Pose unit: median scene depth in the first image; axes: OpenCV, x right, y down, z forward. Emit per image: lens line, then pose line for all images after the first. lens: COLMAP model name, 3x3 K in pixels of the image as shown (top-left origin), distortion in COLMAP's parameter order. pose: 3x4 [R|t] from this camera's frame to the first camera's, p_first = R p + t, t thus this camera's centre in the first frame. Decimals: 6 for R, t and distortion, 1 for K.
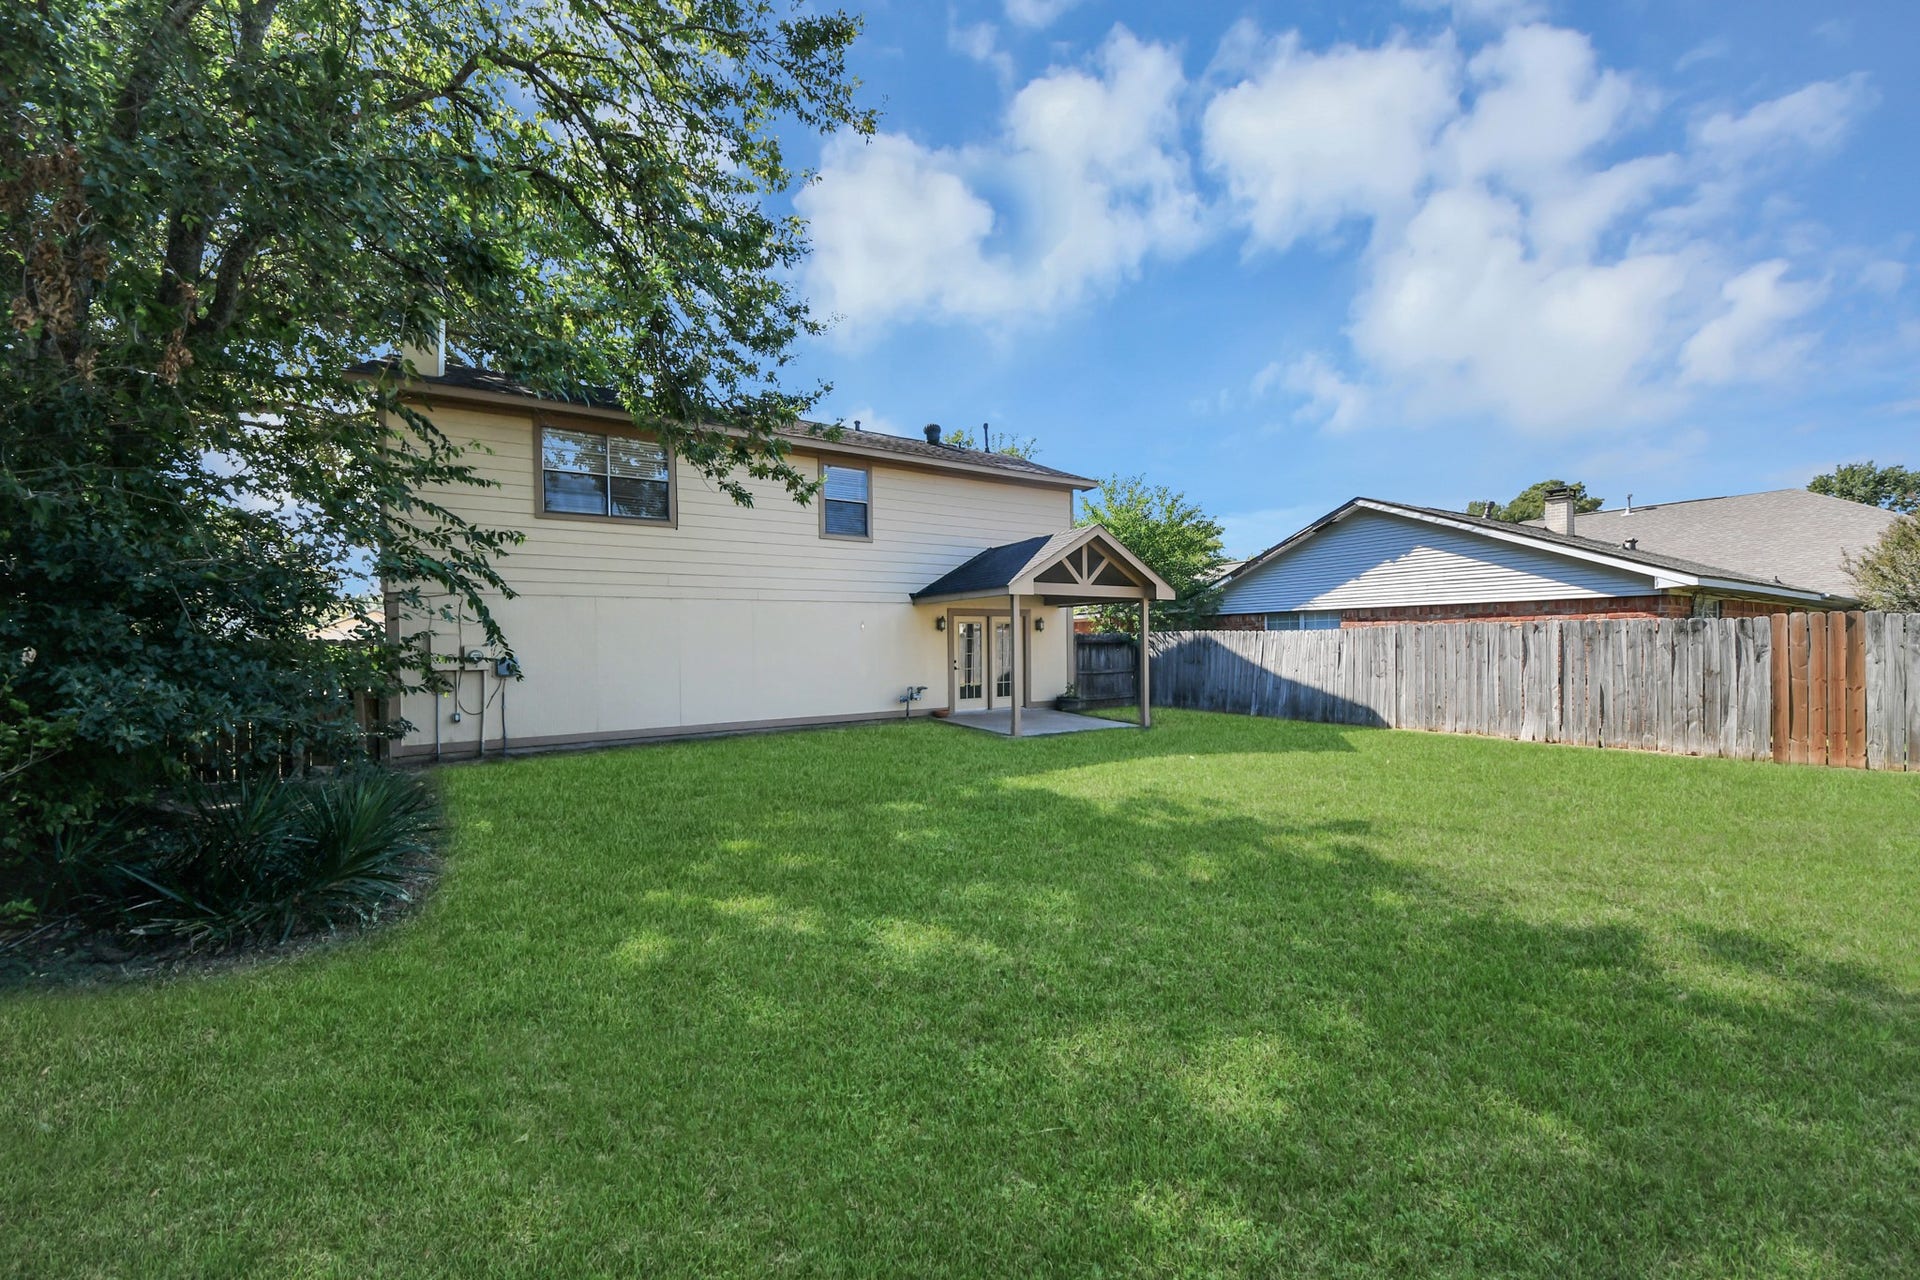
lens RADIAL K [[686.8, 0, 954.7], [0, 686.8, 649.9], [0, 0, 1]] dist [0.001913, -0.010789]
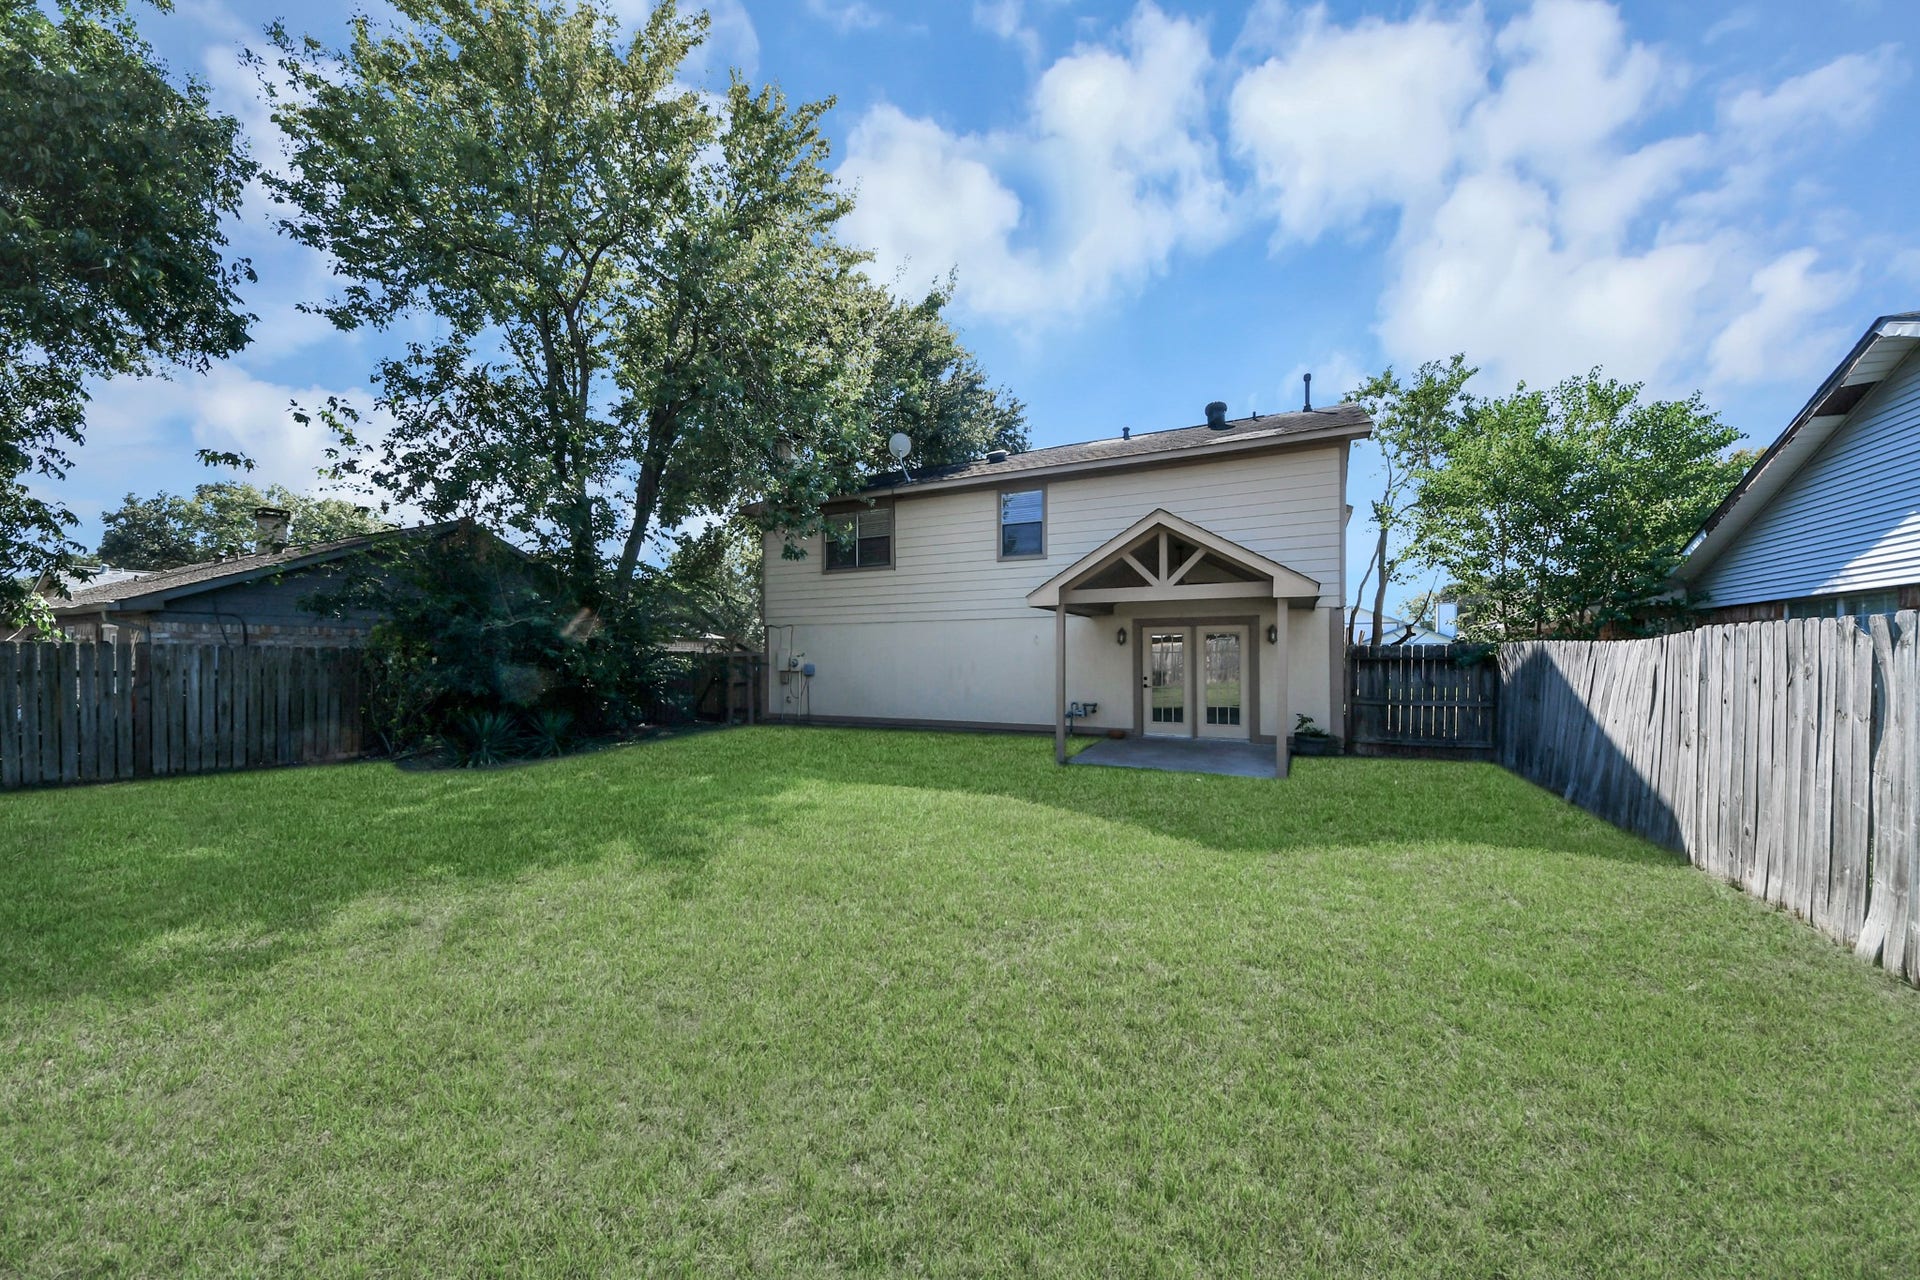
lens RADIAL K [[686.8, 0, 954.7], [0, 686.8, 649.9], [0, 0, 1]] dist [0.001913, -0.010789]
pose [[0.539938, 0.000311, -0.841705, 0.665110], [-0.008872, 0.999946, -0.005321, -0.014155], [0.841658, 0.010341, 0.539912, 0.335694]]
